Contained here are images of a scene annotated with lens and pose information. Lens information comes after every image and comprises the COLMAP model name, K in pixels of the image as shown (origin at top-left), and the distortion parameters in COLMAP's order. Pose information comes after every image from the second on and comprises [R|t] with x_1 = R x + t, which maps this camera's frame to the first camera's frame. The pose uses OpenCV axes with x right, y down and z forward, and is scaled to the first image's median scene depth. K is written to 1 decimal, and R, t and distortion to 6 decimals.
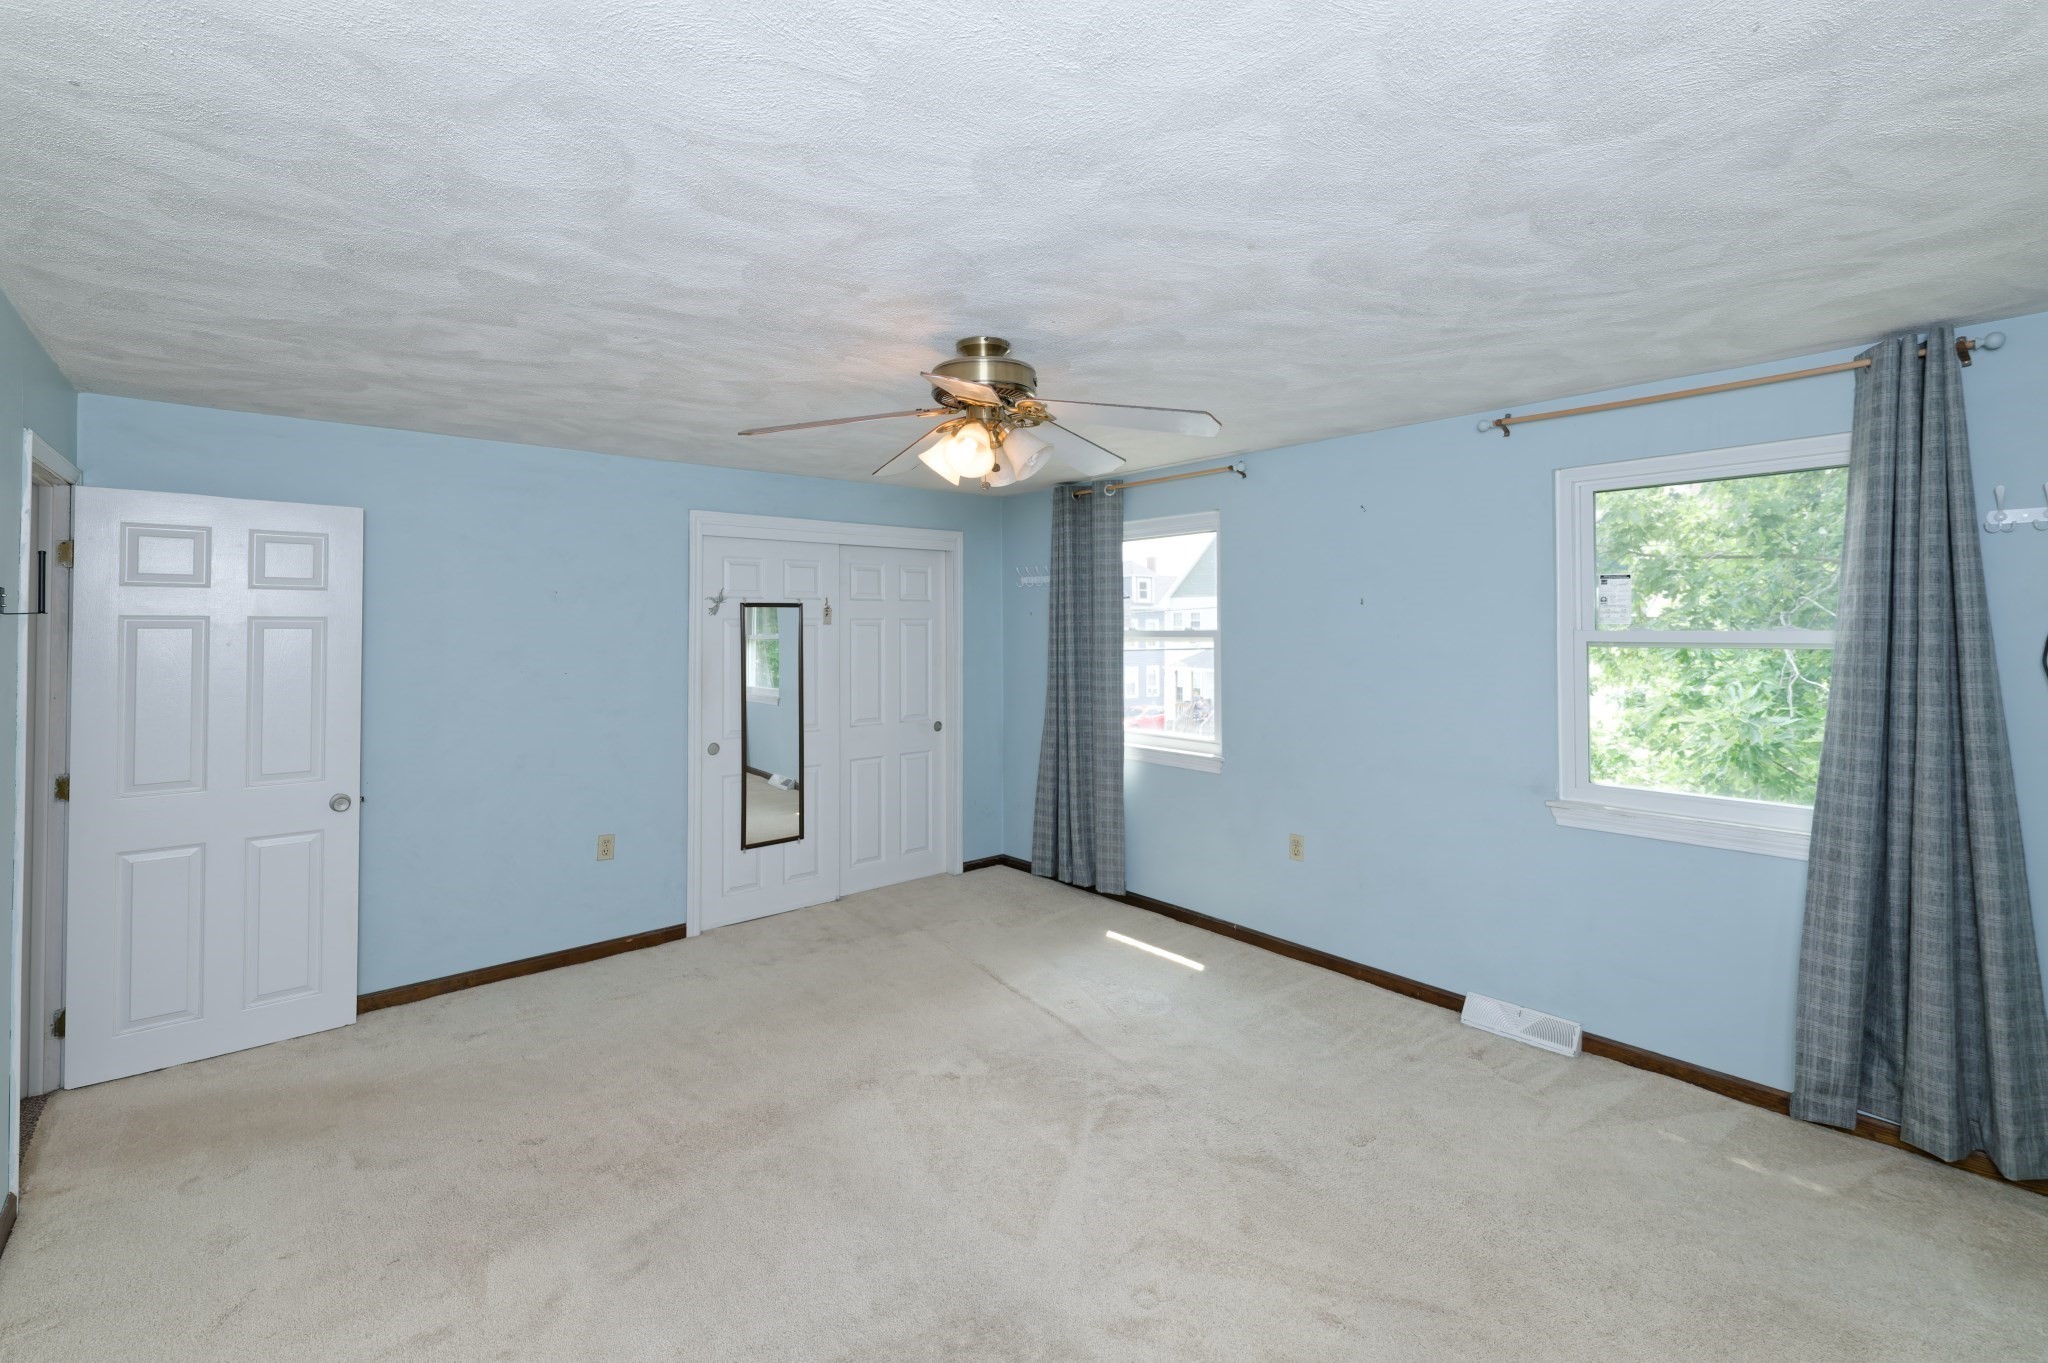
lens RADIAL K [[896.0, 0, 1026.9], [0, 896.0, 607.5], [0, 0, 1]] dist [0.013881, -0.000334]
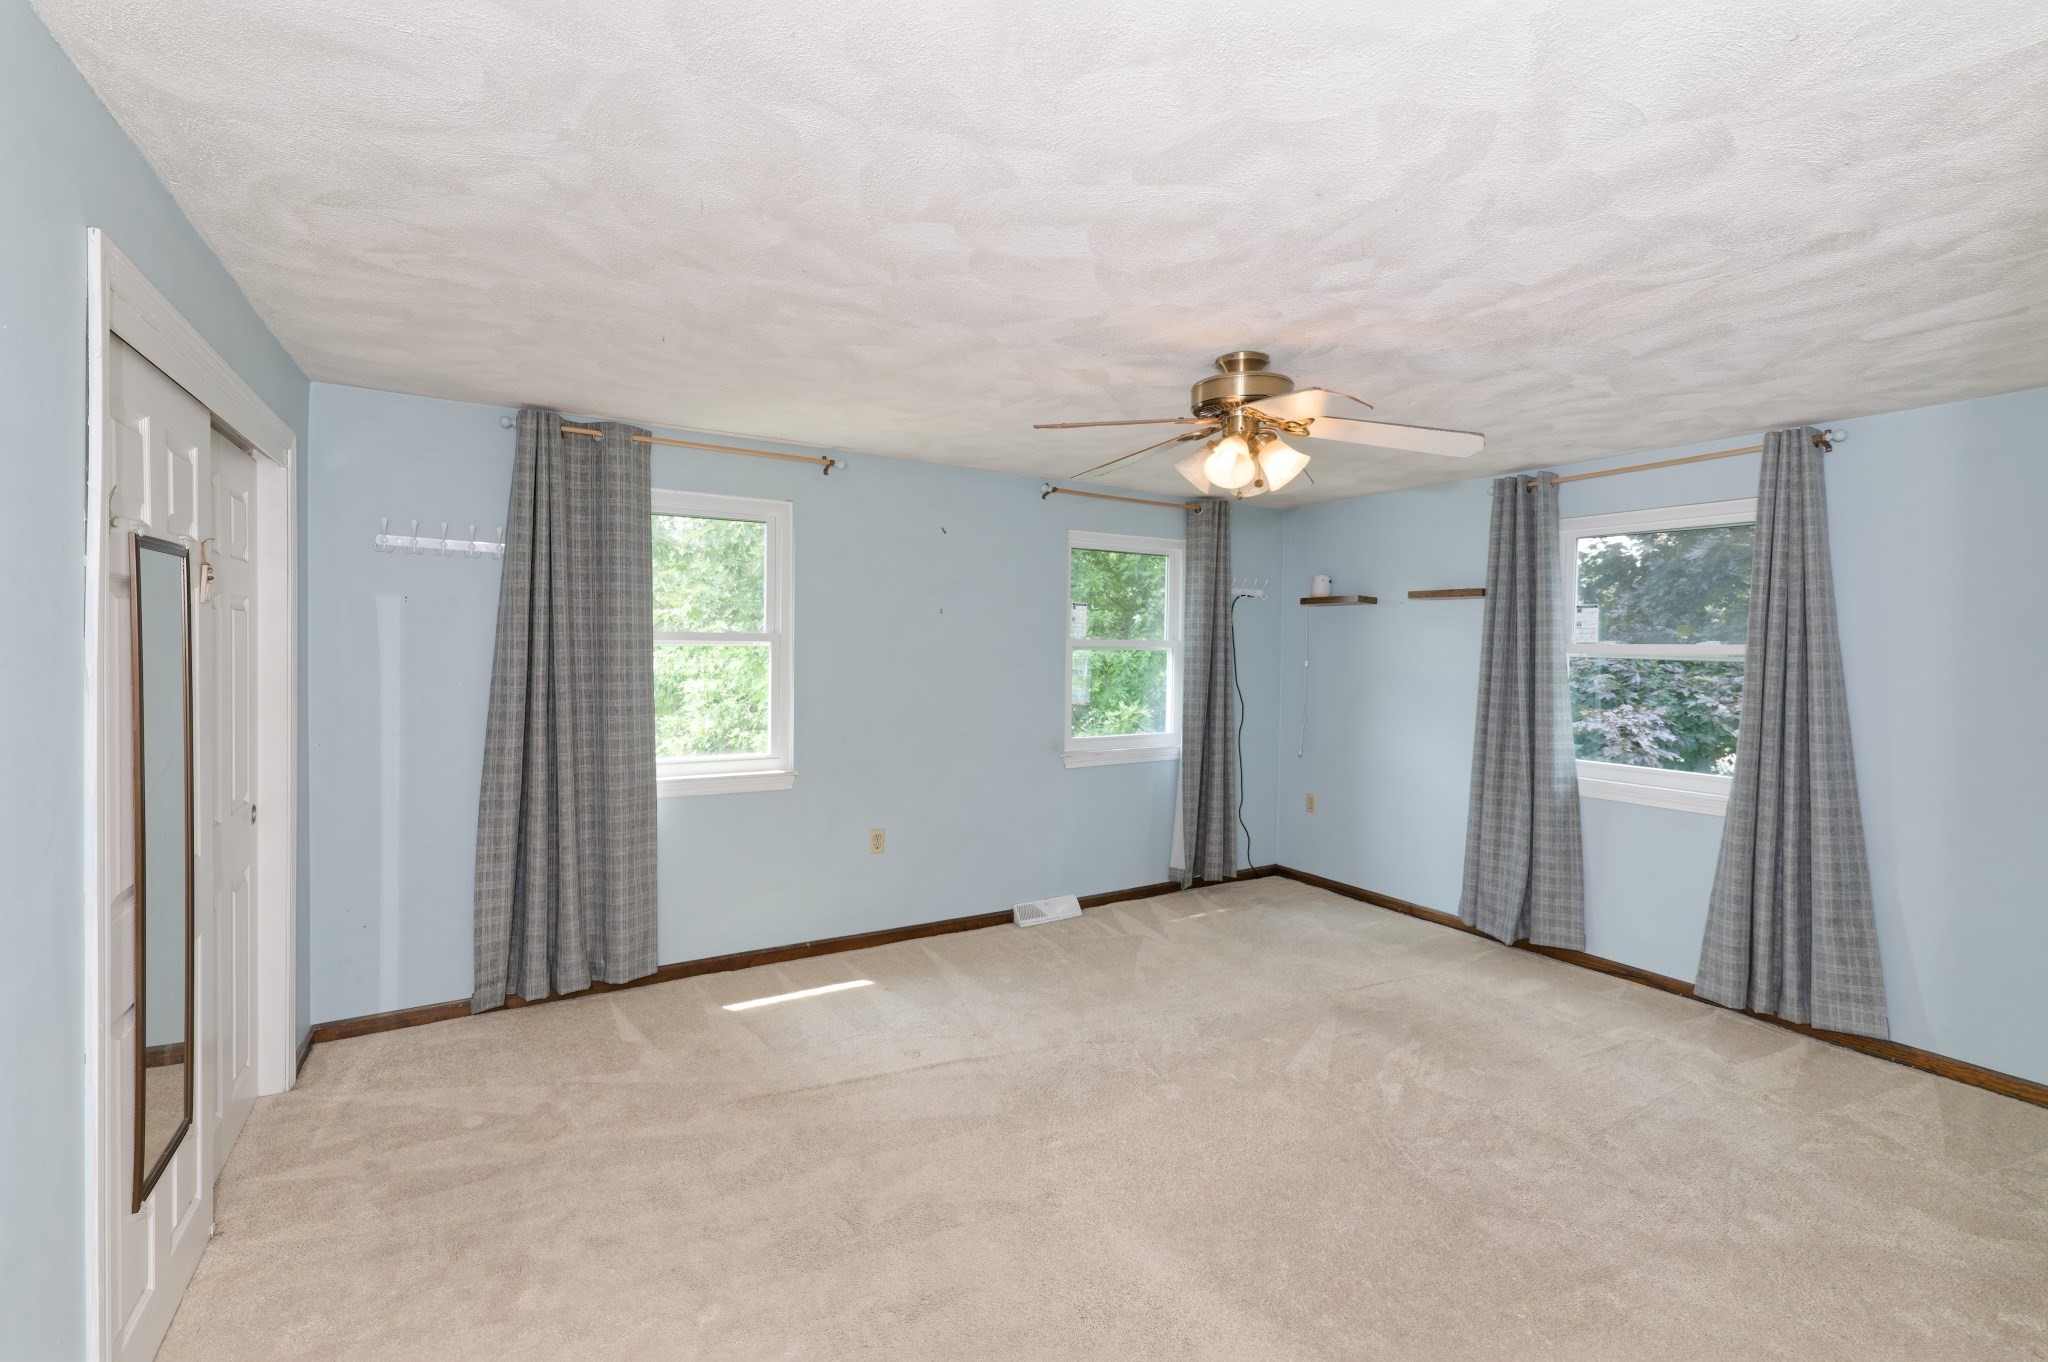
lens RADIAL K [[889.6, 0, 1018.4], [0, 889.6, 653.2], [0, 0, 1]] dist [0.002759, -0.001461]
pose [[0.161702, -0.004649, 0.986829, -0.638917], [-0.036019, 0.999295, 0.010609, 0.027021], [-0.986182, -0.037260, 0.161421, 0.616028]]
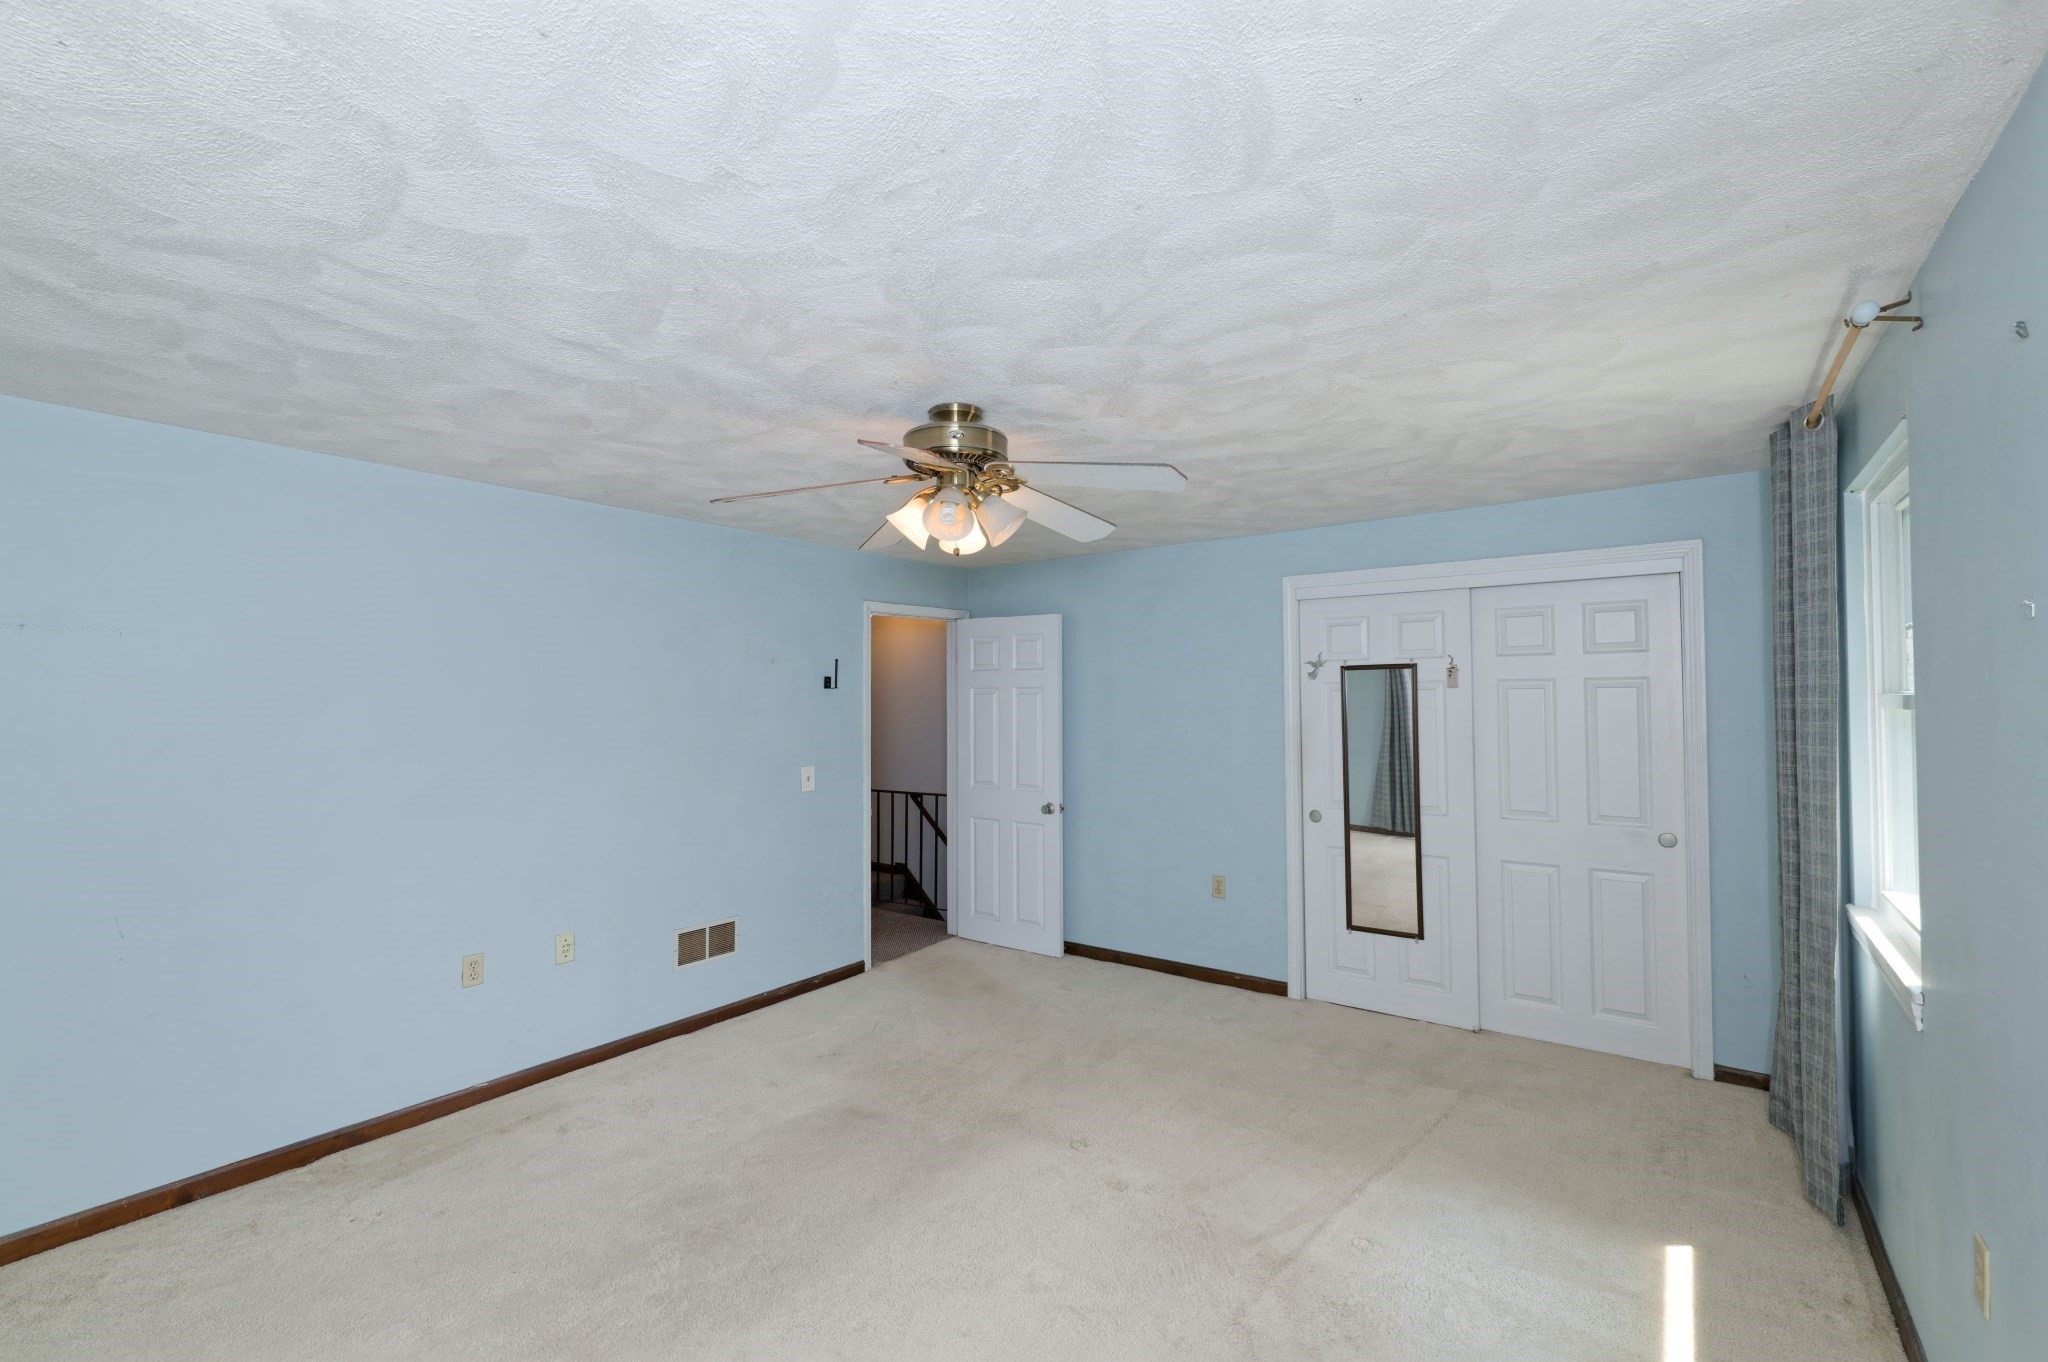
lens RADIAL K [[876.7, 0, 1024.0], [0, 876.7, 681.0], [0, 0, 1]] dist [0.002033, -0.000108]
pose [[0.231470, -0.013056, -0.972754, 0.518419], [0.027621, 0.999595, -0.006844, 0.007805], [0.972450, -0.025285, 0.231737, 0.482027]]
